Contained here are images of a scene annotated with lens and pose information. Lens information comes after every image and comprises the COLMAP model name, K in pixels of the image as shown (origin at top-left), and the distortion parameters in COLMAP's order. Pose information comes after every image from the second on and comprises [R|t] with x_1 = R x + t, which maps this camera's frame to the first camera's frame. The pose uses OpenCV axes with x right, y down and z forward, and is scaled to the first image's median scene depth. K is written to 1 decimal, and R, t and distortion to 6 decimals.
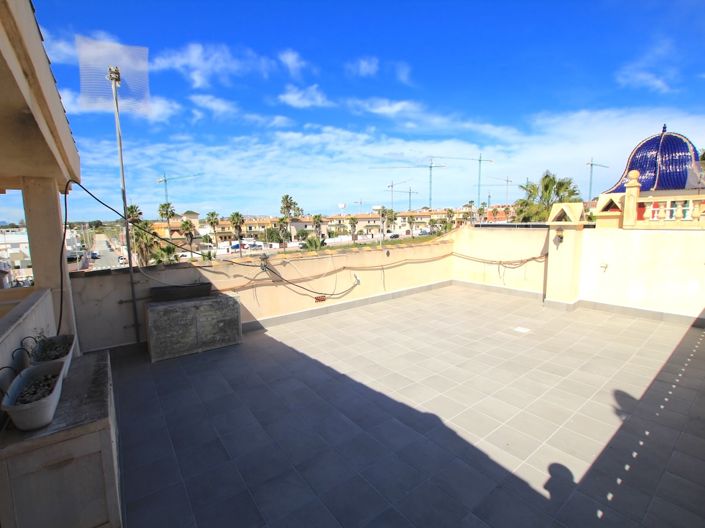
lens RADIAL K [[329.4, 0, 353.4], [0, 329.4, 260.3], [0, 0, 1]] dist [-0.028318, 0.003476]
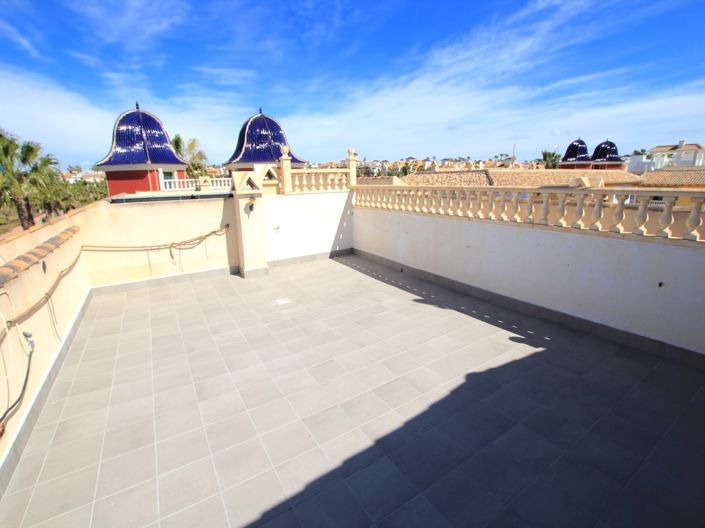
lens RADIAL K [[329.4, 0, 316.0], [0, 329.4, 286.9], [0, 0, 1]] dist [-0.028318, 0.003476]
pose [[0.087555, -0.291593, 0.952527, -0.419035], [0.139328, 0.950385, 0.278130, -0.094223], [-0.986368, 0.108362, 0.123838, 0.764945]]
